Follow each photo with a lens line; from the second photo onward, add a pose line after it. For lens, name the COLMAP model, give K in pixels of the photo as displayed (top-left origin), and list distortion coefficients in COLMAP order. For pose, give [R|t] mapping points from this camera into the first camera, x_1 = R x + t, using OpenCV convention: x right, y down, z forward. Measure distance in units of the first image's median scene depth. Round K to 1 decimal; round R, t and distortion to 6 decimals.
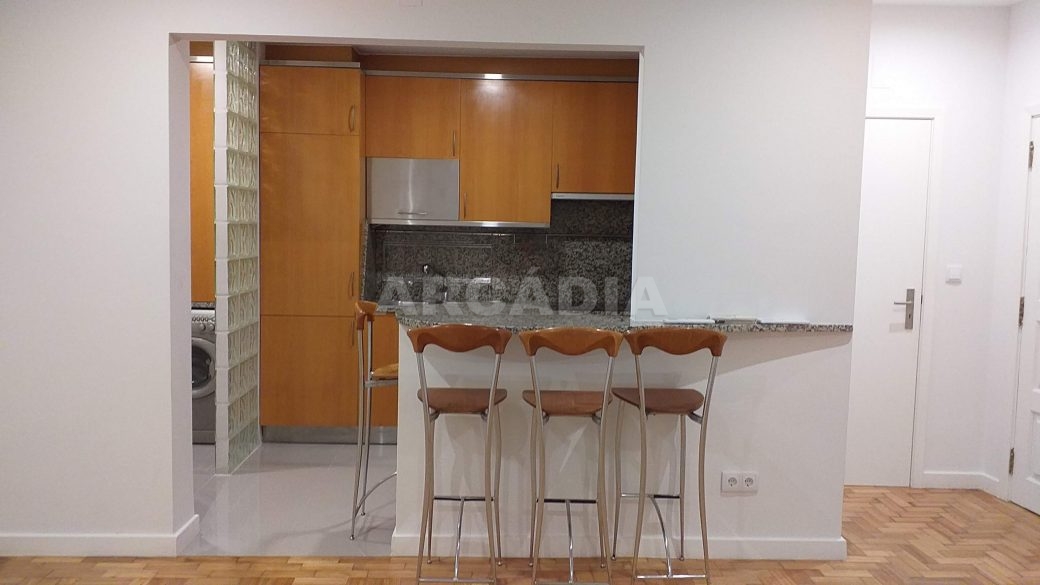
lens RADIAL K [[827.9, 0, 512.1], [0, 827.9, 292.8], [0, 0, 1]] dist [0.091245, -0.135578]
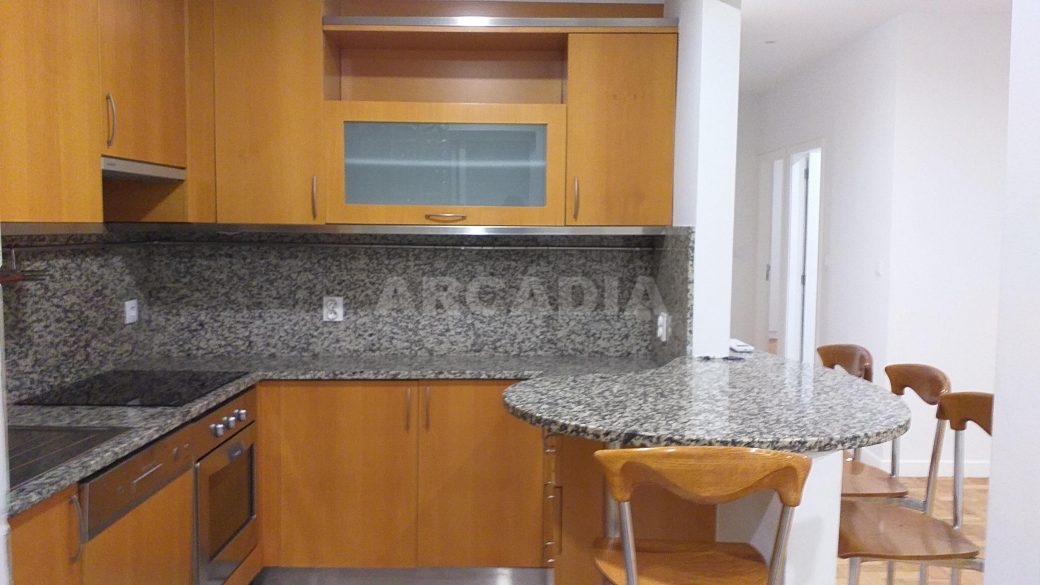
lens RADIAL K [[827.9, 0, 501.0], [0, 827.9, 271.7], [0, 0, 1]] dist [0.091245, -0.135578]
pose [[0.034706, -0.072085, 0.996795, -0.378579], [0.078385, 0.994519, 0.069191, -0.068058], [-0.996319, 0.075733, 0.040166, 0.726730]]
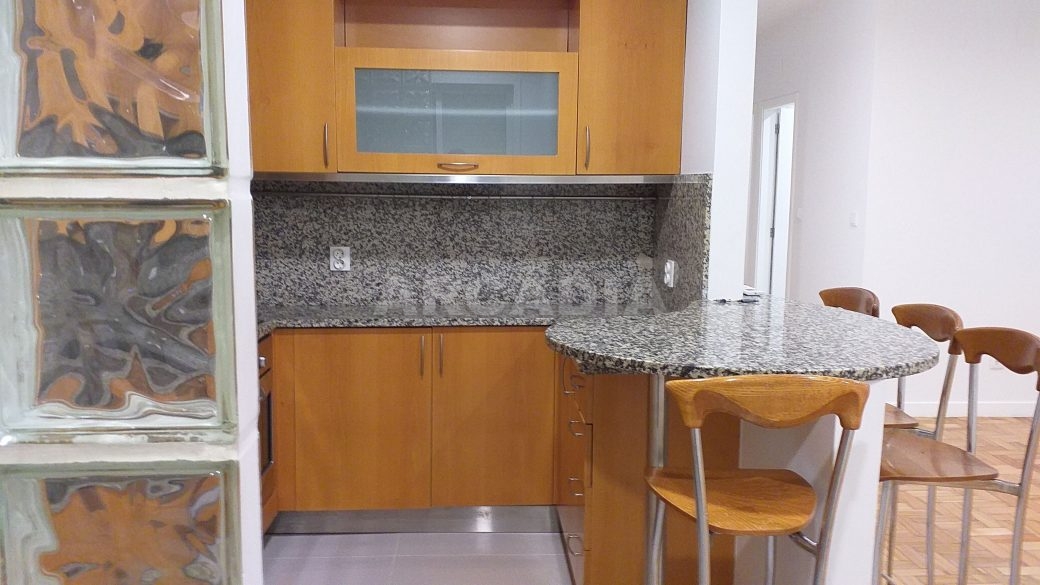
lens RADIAL K [[827.9, 0, 494.3], [0, 827.9, 275.9], [0, 0, 1]] dist [0.091245, -0.135578]
pose [[-0.023377, -0.125713, 0.991791, -0.386996], [0.076726, 0.988911, 0.127156, -0.064850], [-0.996778, 0.079069, -0.013472, 0.771346]]
